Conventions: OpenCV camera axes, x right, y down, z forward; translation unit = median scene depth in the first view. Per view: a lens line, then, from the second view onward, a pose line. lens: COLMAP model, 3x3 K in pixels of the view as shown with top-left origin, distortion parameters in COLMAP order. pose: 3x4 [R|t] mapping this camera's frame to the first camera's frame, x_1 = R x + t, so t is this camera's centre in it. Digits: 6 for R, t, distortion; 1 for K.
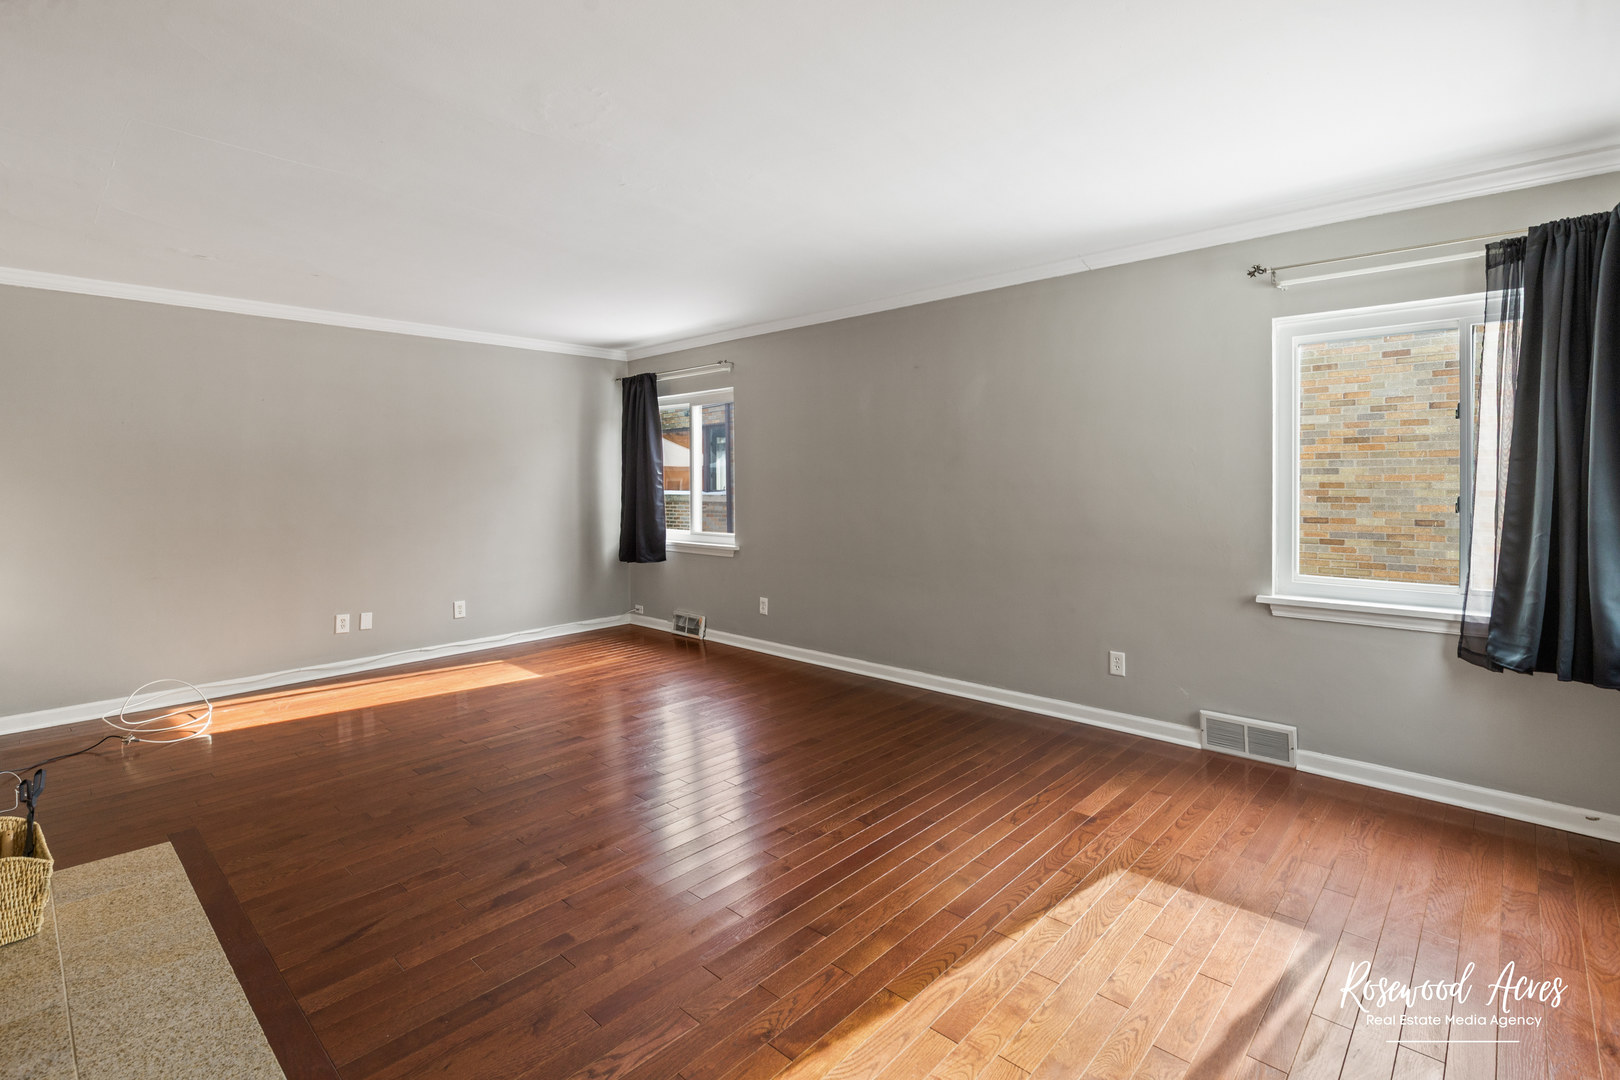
lens RADIAL K [[754.4, 0, 809.0], [0, 754.4, 505.4], [0, 0, 1]] dist [0.002911, 0.000139]
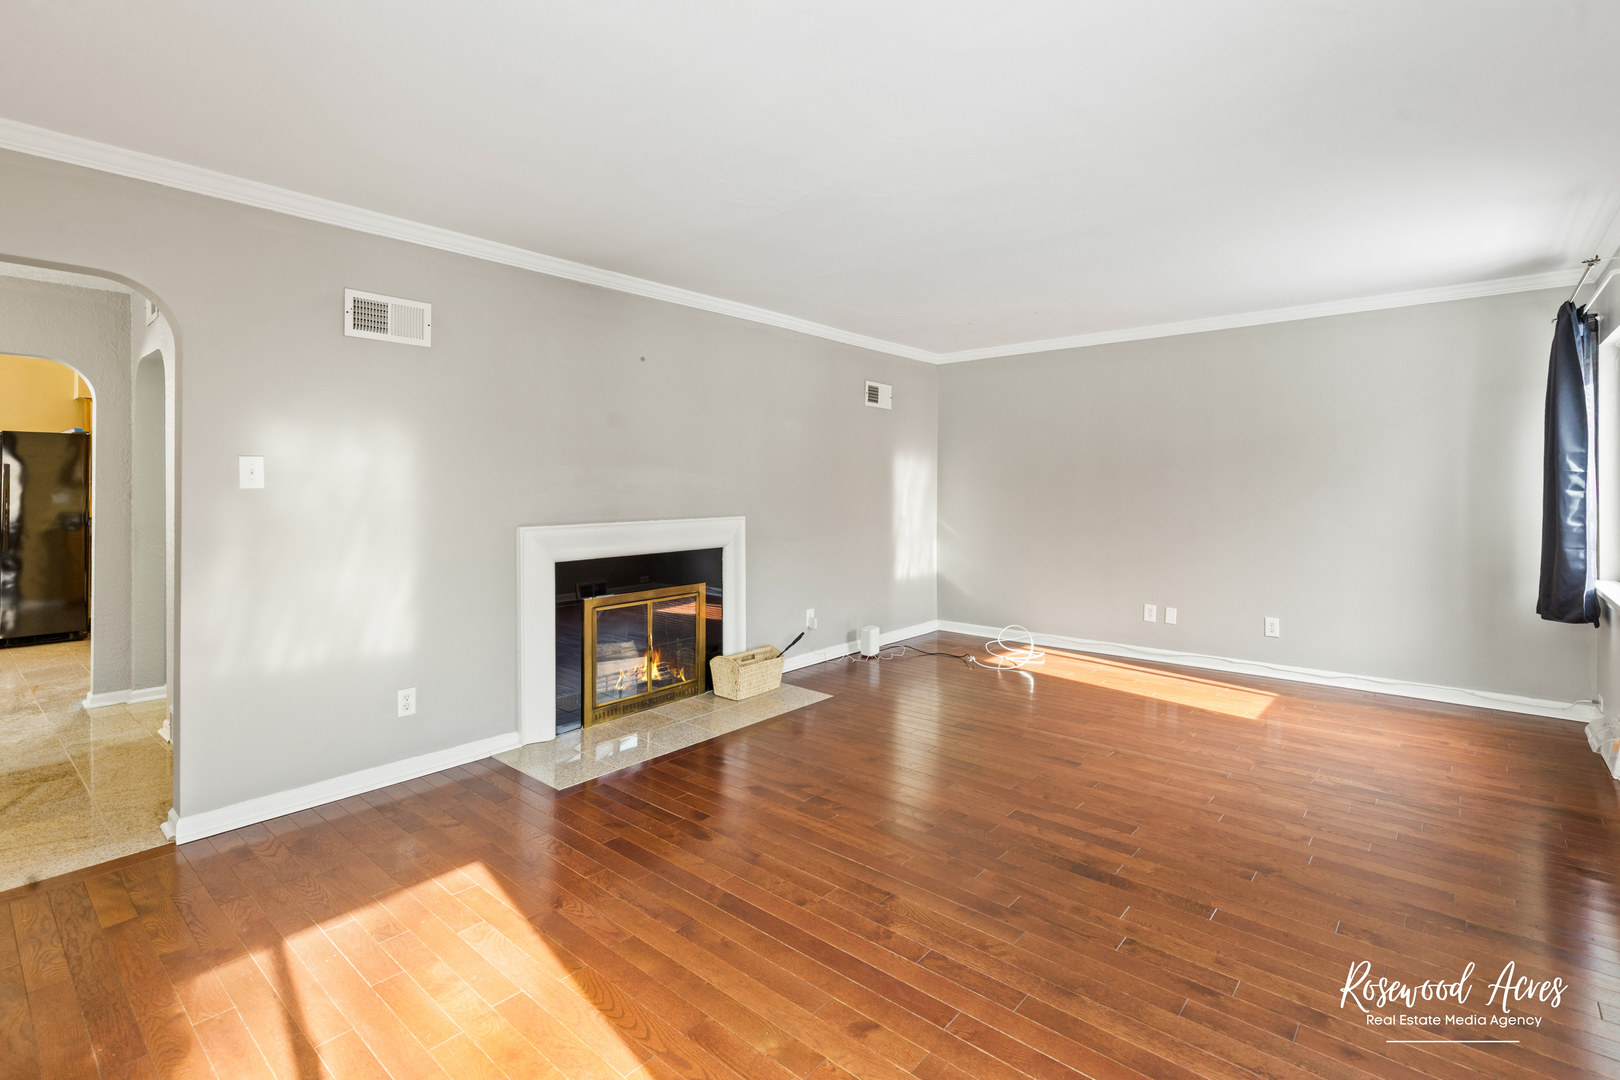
lens RADIAL K [[754.4, 0, 809.0], [0, 754.4, 505.4], [0, 0, 1]] dist [0.002911, 0.000139]
pose [[0.038856, 0.038028, -0.998521, 0.420685], [-0.036934, 0.998647, 0.036595, -0.017159], [0.998562, 0.035458, 0.040208, 0.462278]]
